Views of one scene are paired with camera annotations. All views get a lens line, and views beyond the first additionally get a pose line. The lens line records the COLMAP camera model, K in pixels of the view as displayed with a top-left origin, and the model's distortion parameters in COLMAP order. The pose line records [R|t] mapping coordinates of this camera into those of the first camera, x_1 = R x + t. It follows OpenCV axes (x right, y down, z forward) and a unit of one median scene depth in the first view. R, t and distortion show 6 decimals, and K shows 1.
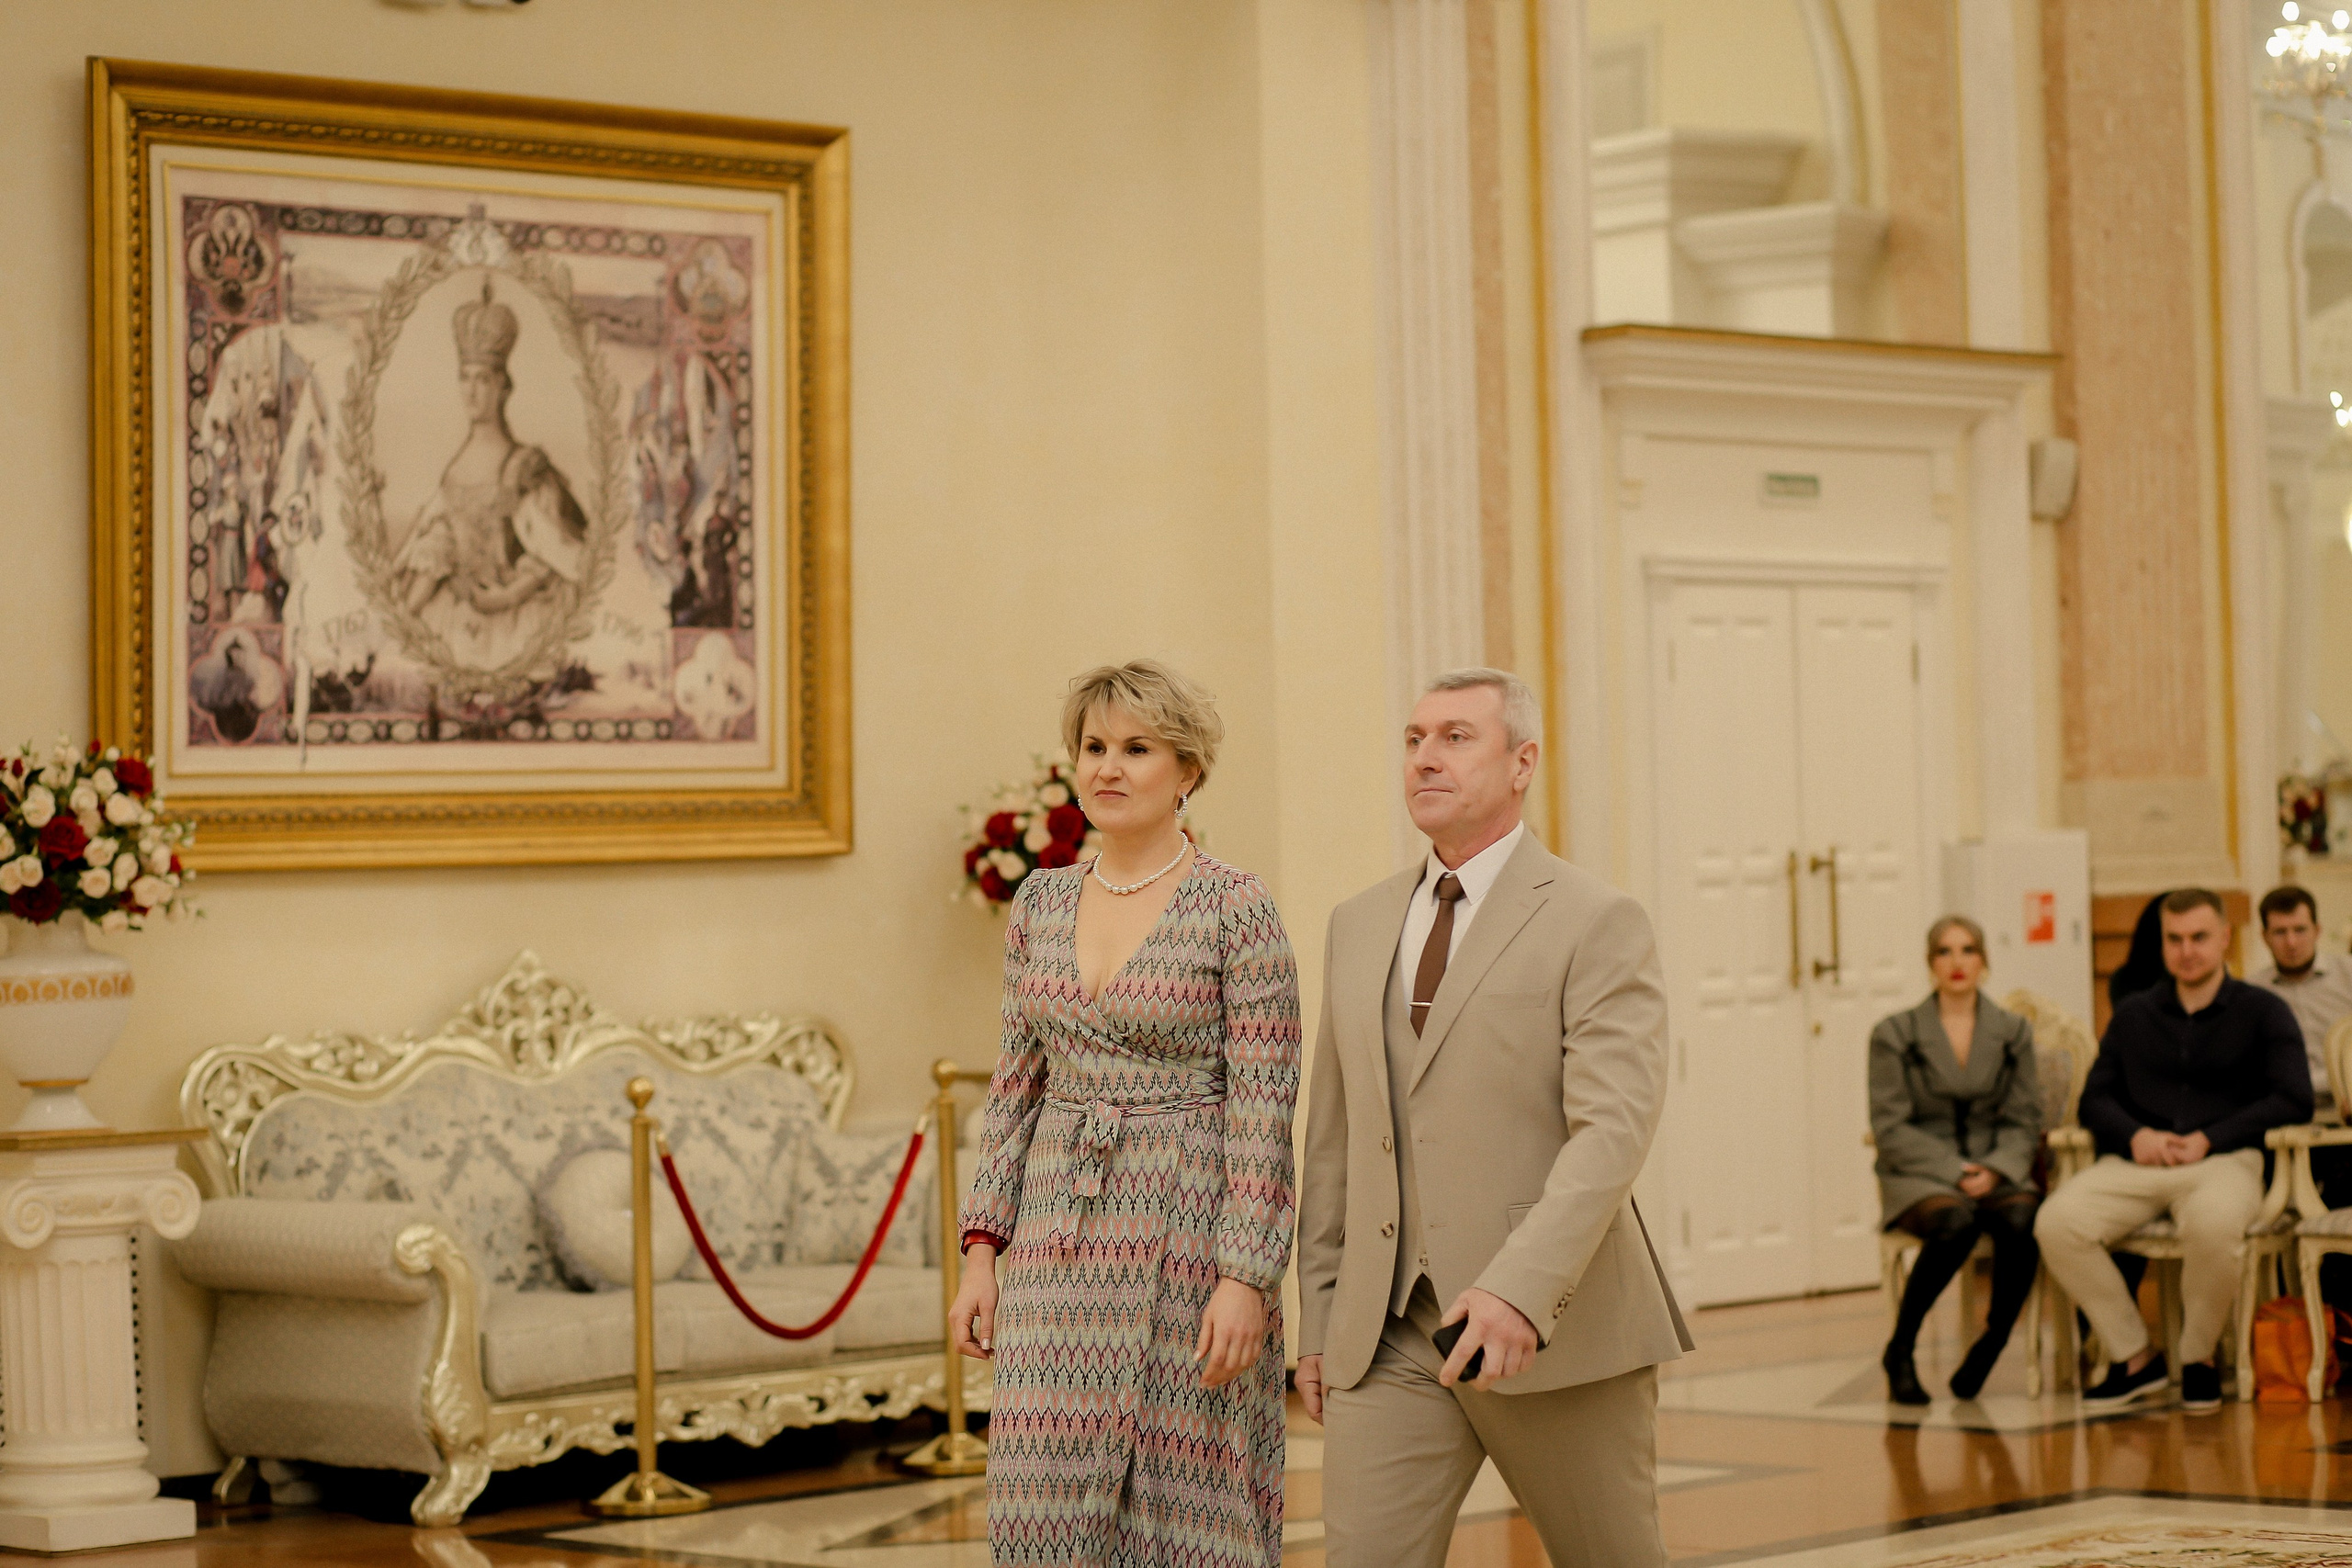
lens RADIAL K [[5782.0, 0, 1265.2], [0, 5782.0, 800.1], [0, 0, 1]] dist [-0.097136, 0.000000]
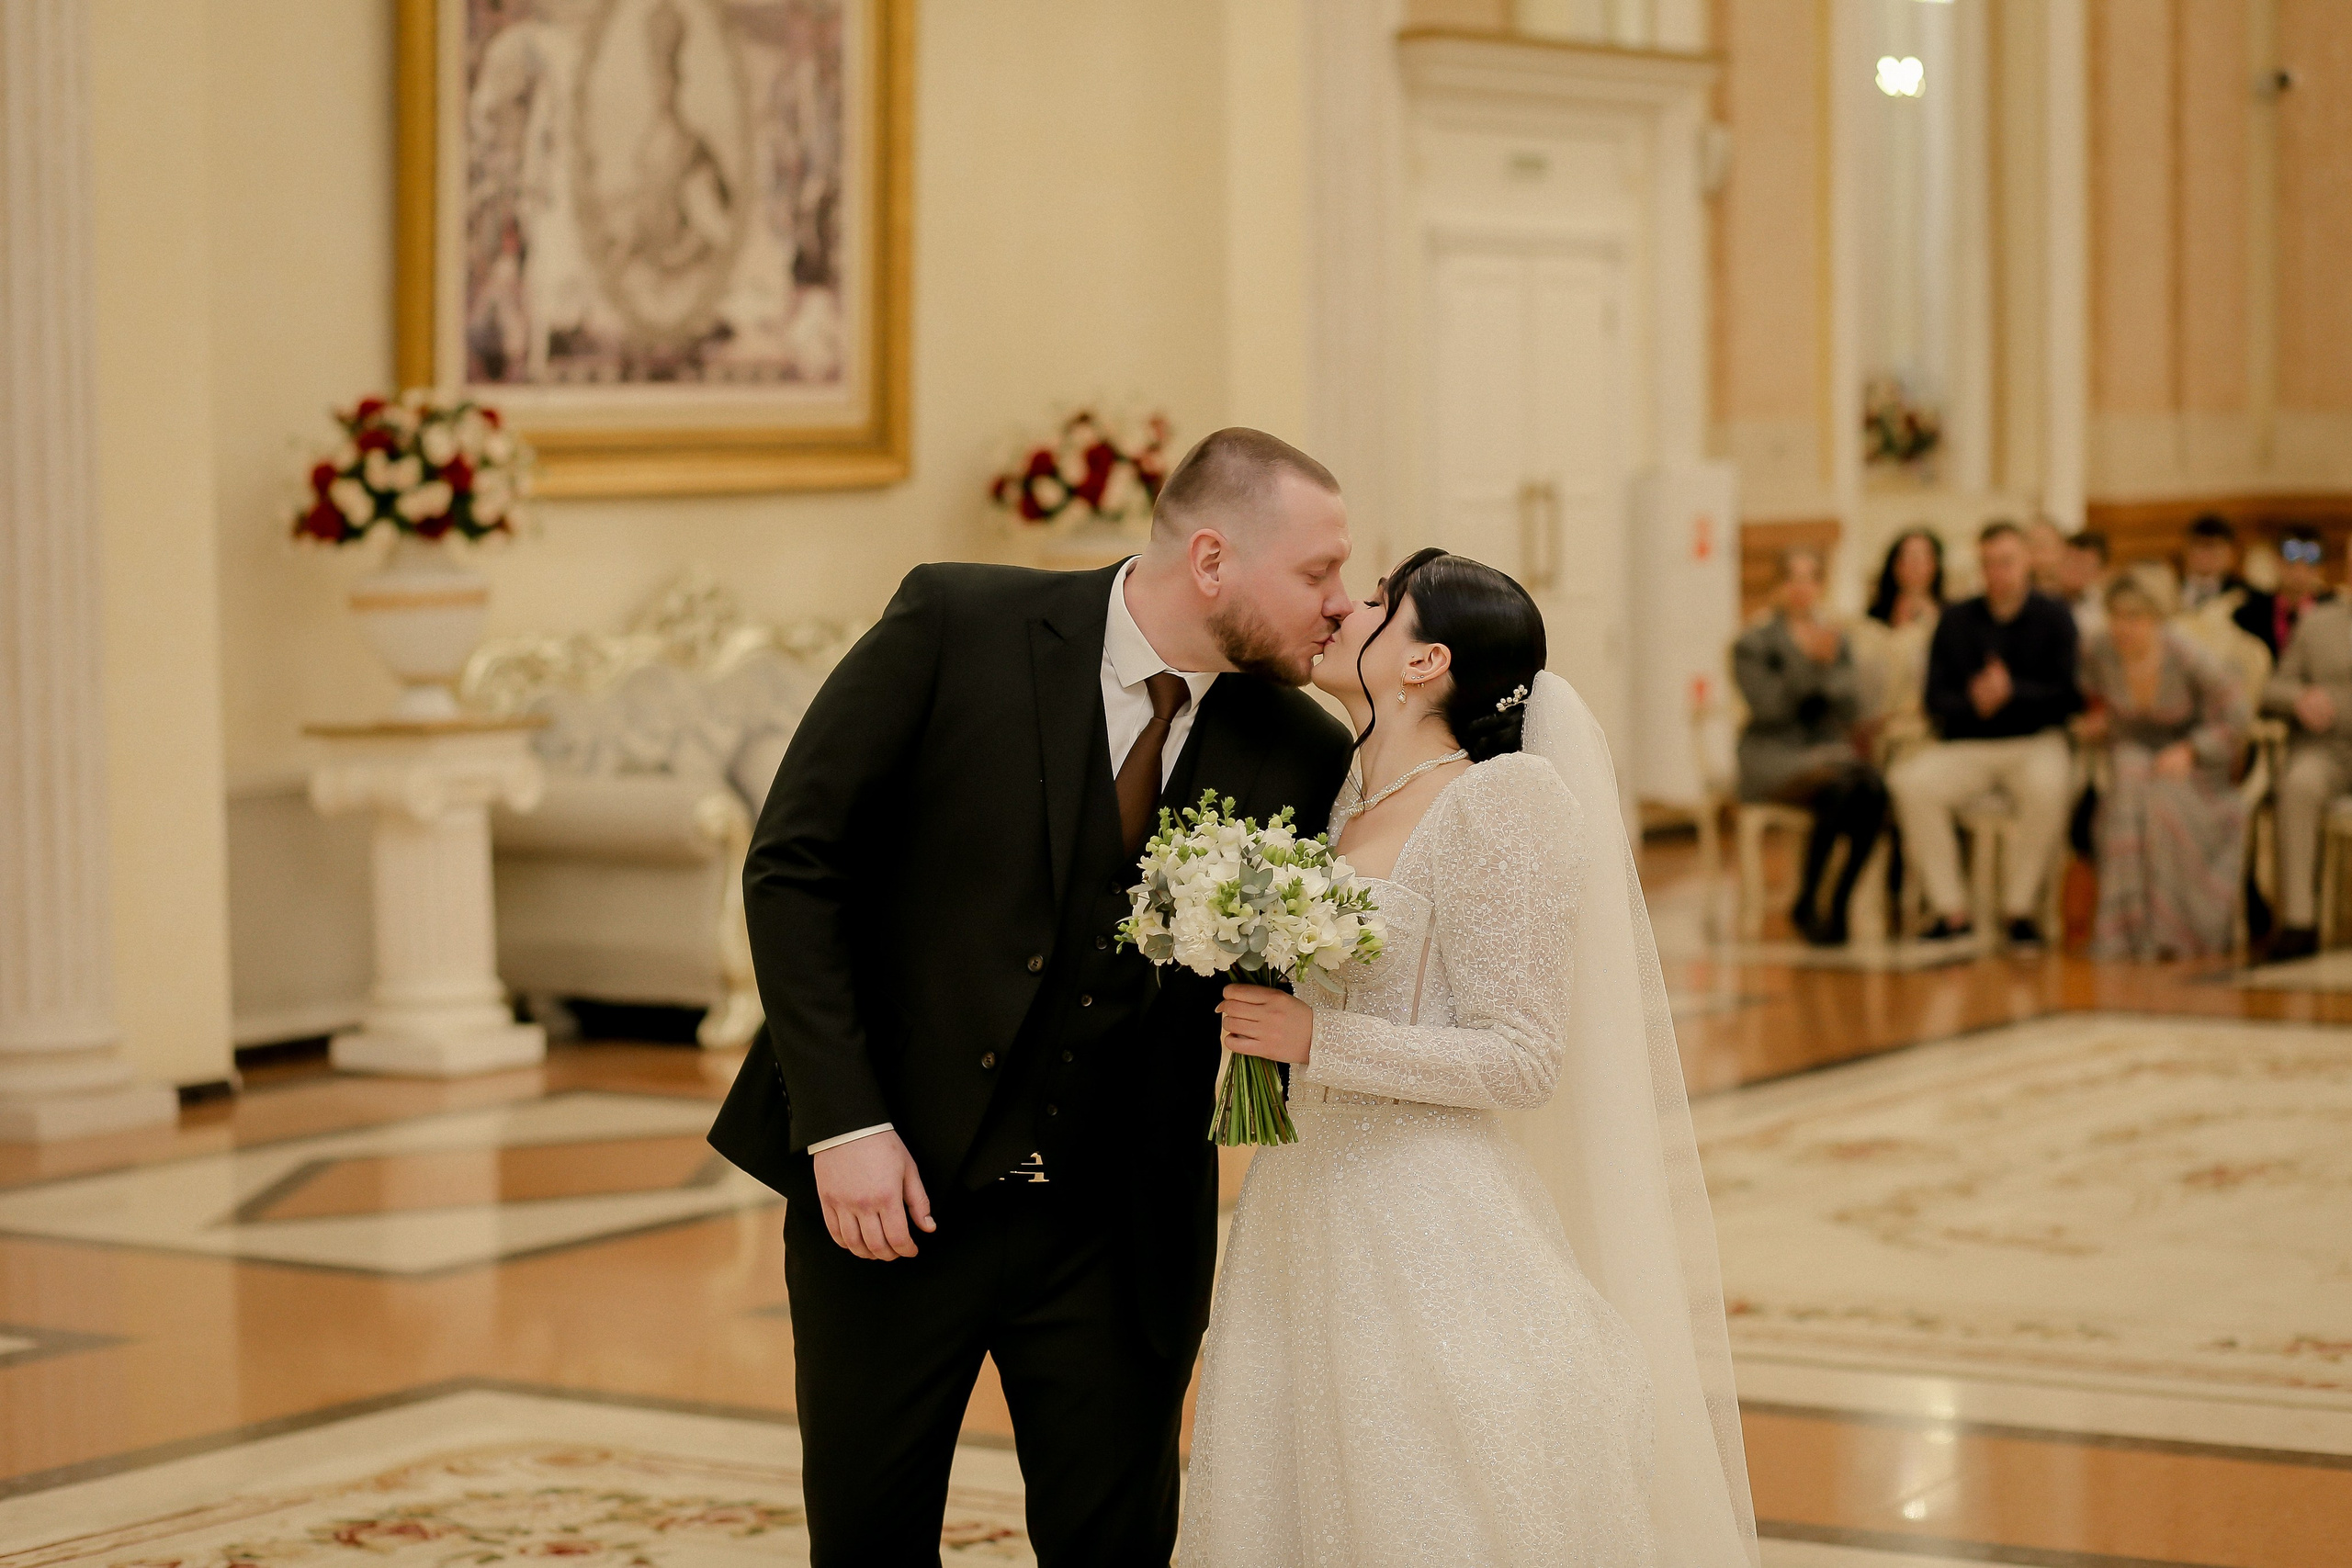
lens RADIAL K [[5782.0, 0, 1167.4], [0, 5782.0, 667.8], [0, 0, 1]] dist [-0.097136, 0.000000]
pose [[0.982192, 0.008300, 0.187699, -0.251125], [-0.018040, 0.998574, 0.050245, -0.013376], [-0.187014, -0.052737, 0.980941, -0.167538]]
